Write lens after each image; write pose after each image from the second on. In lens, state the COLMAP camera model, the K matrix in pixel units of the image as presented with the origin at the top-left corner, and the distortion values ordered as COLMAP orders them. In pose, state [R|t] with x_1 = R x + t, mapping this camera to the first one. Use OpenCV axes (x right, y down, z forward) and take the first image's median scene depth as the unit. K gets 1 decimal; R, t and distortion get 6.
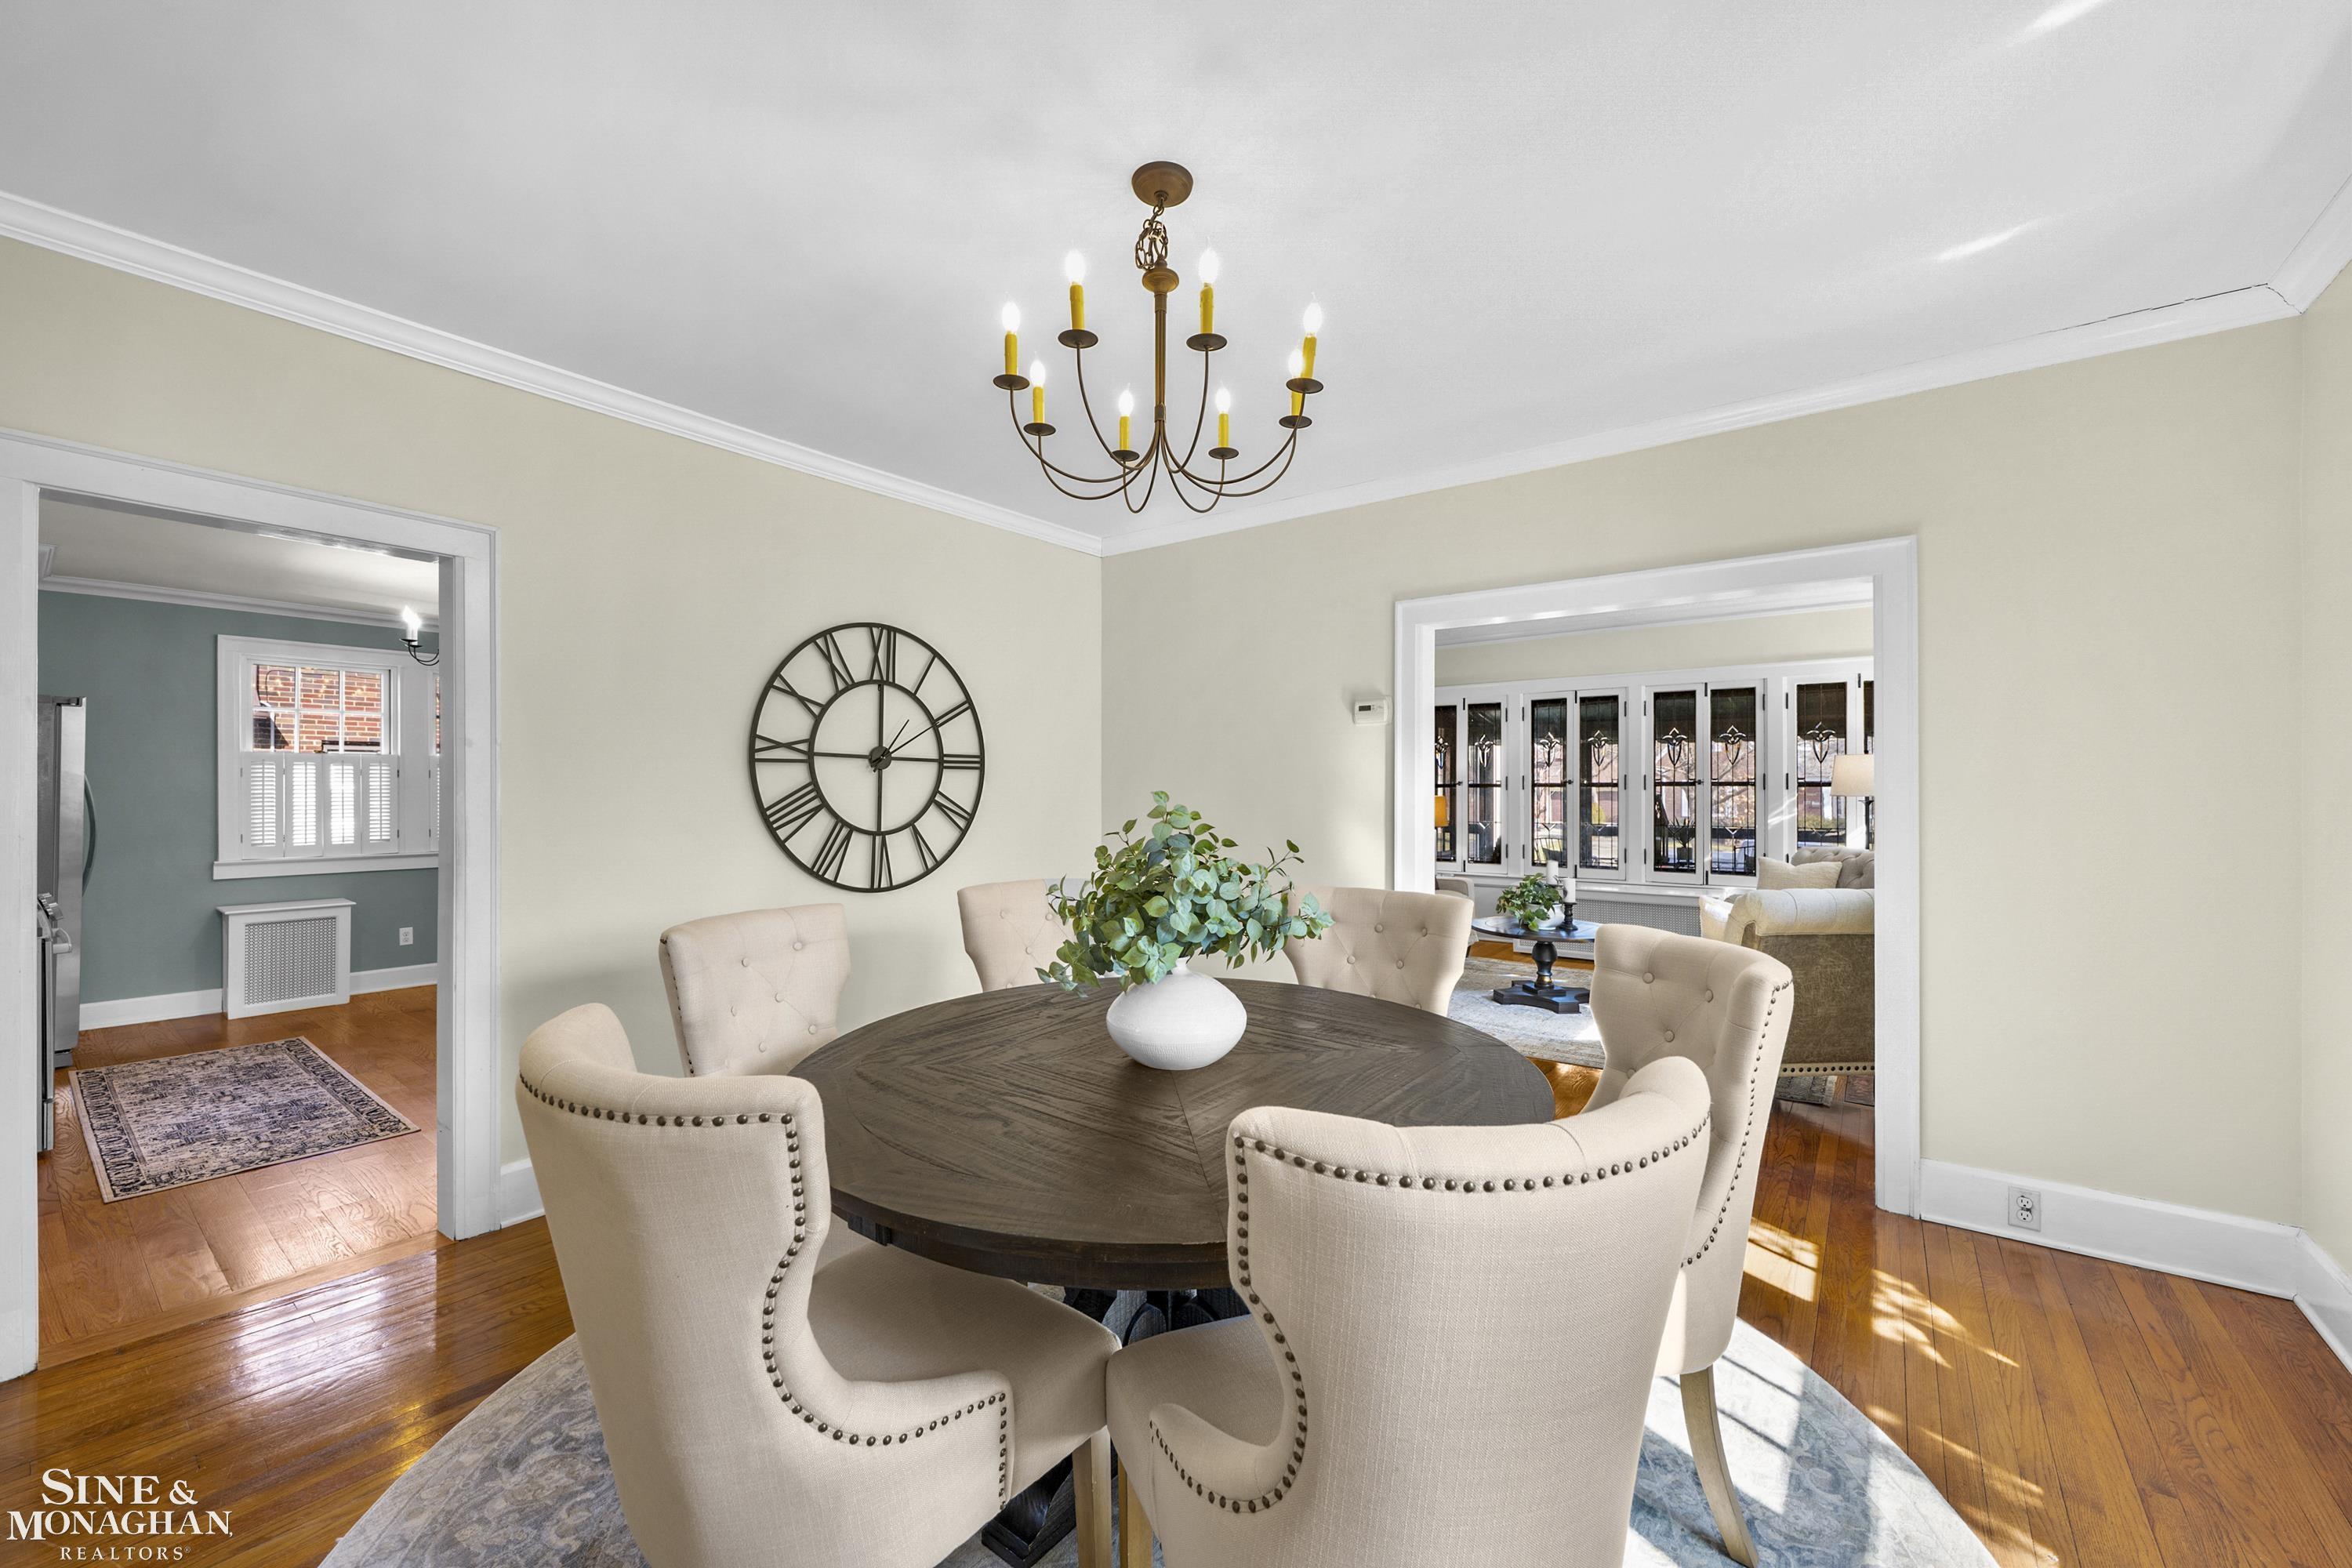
lens RADIAL K [[929.8, 0, 1176.0], [0, 929.8, 784.0], [0, 0, 1]] dist [-0.002102, -0.000400]
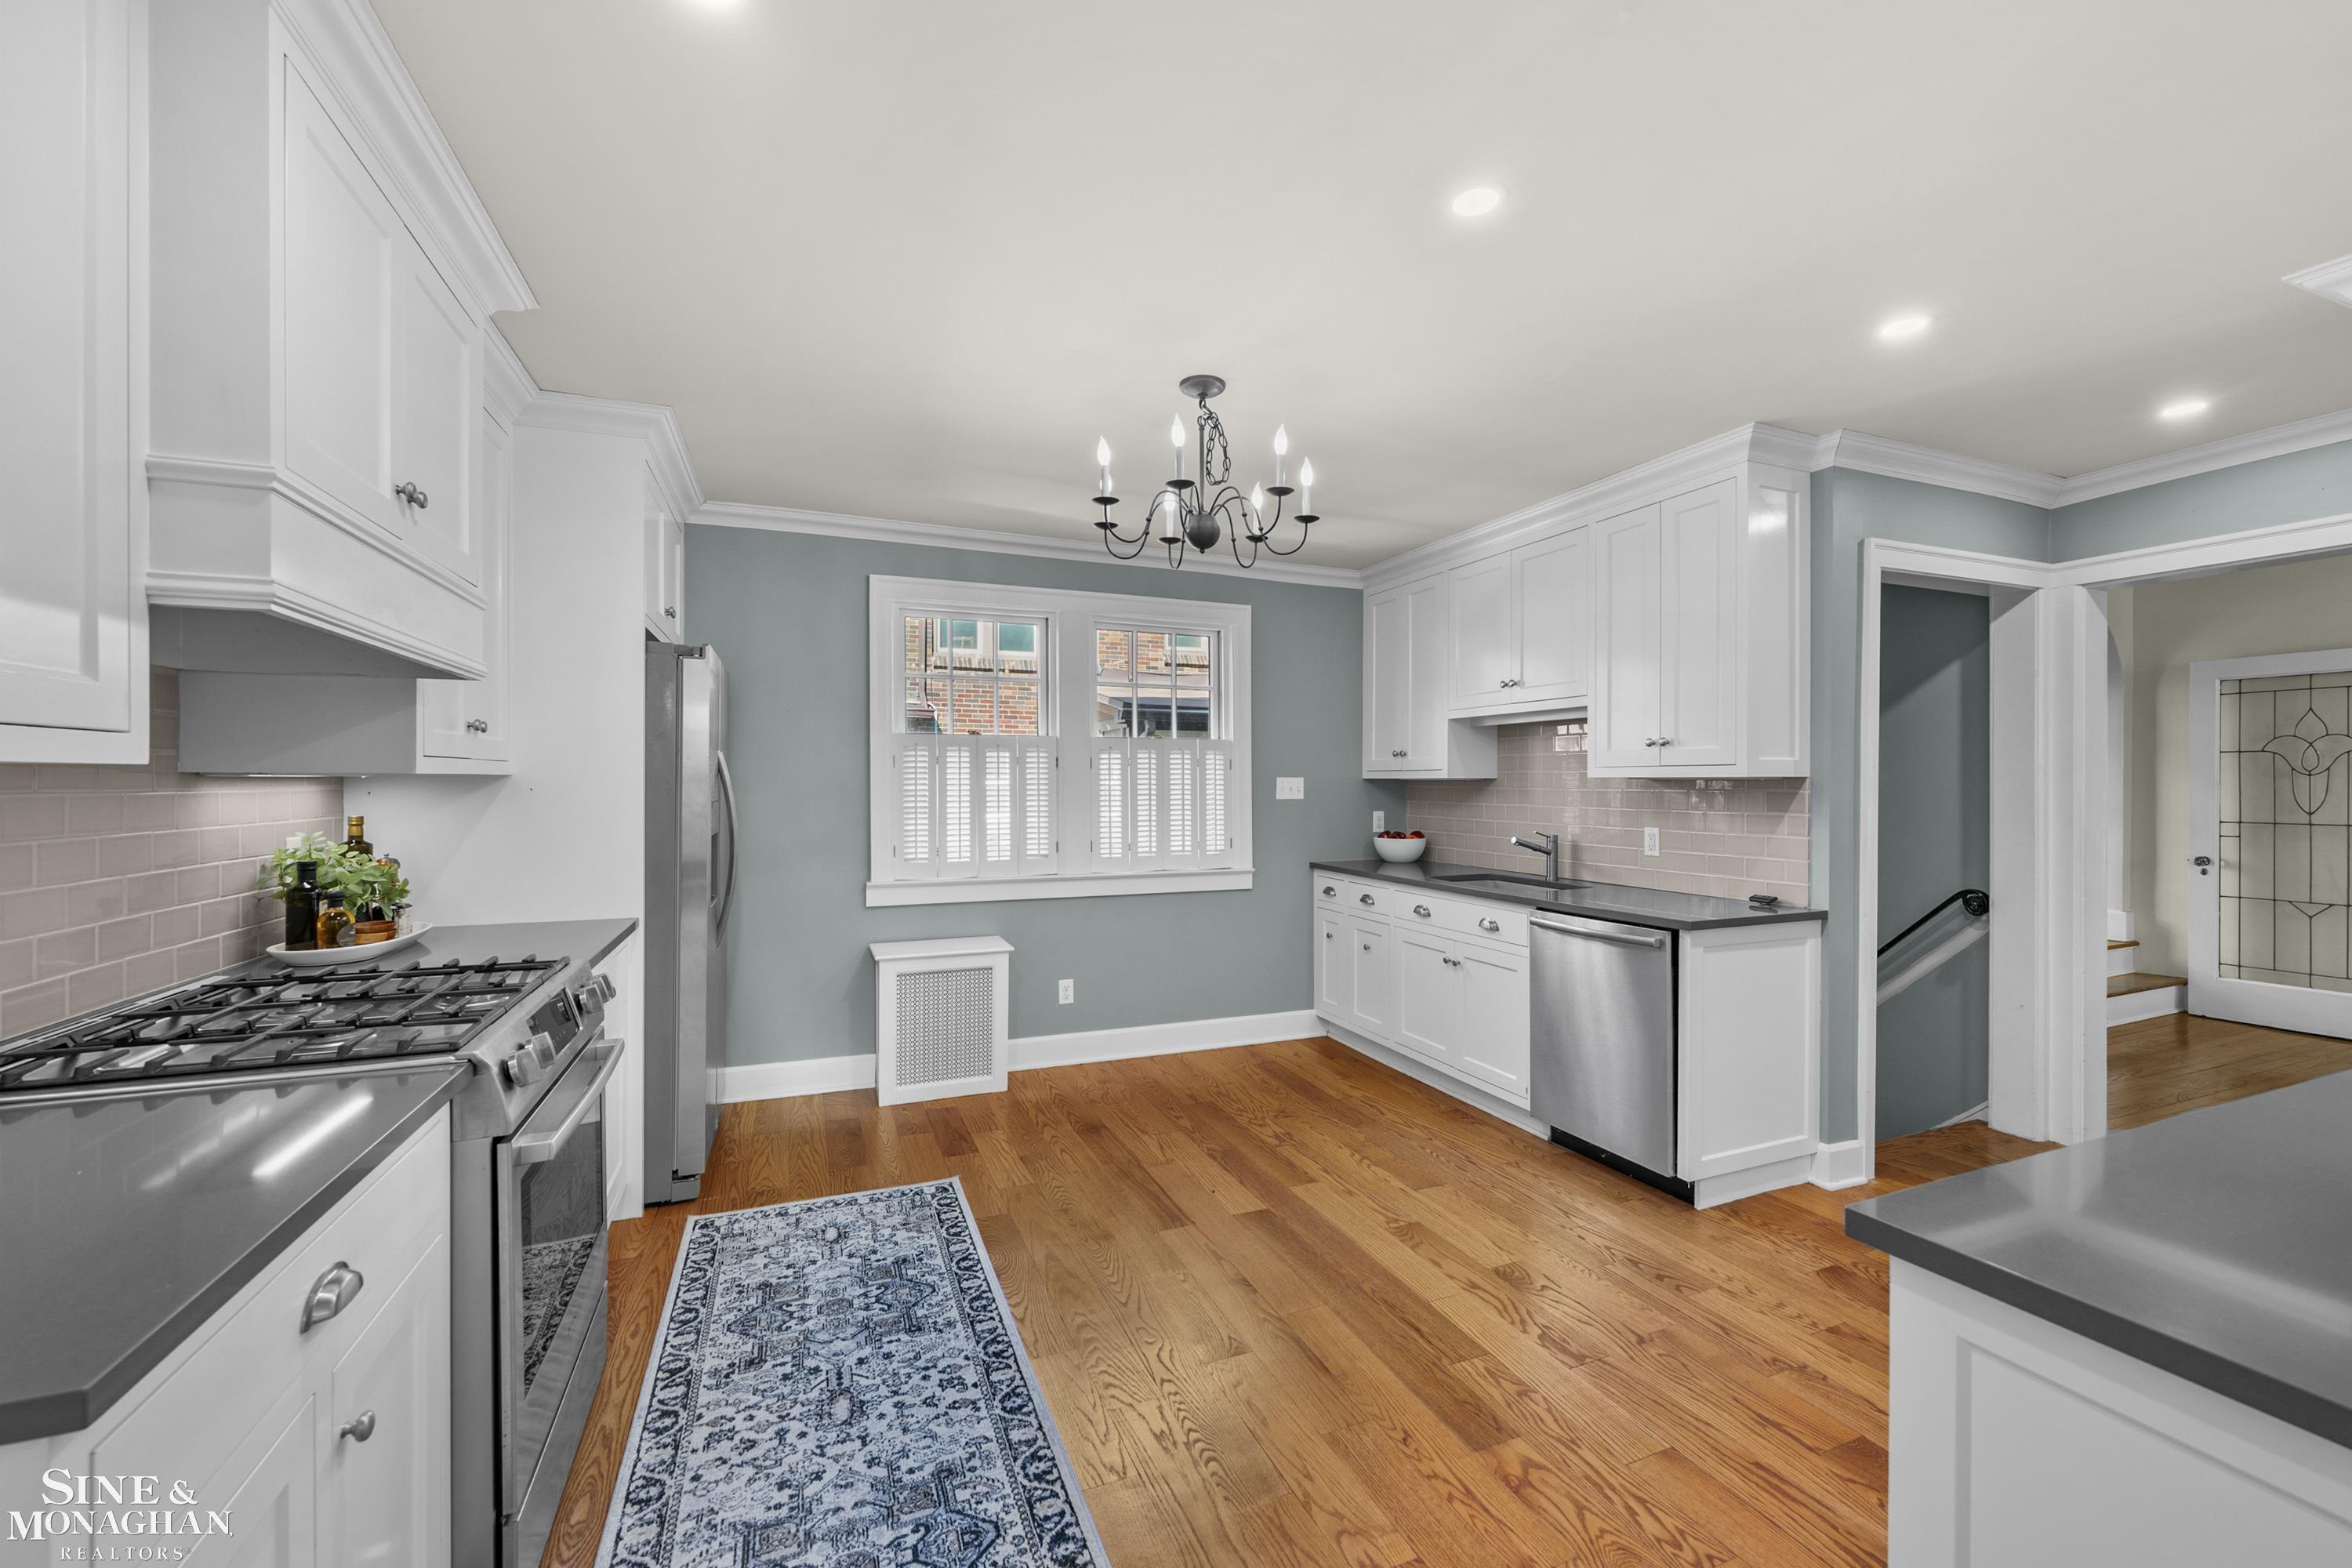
lens RADIAL K [[929.8, 0, 1176.0], [0, 929.8, 784.0], [0, 0, 1]] dist [-0.002102, -0.000400]
pose [[0.865491, 0.001652, -0.500921, -0.452067], [0.000127, 0.999994, 0.003518, 0.003039], [0.500924, -0.003108, 0.865486, 0.481671]]
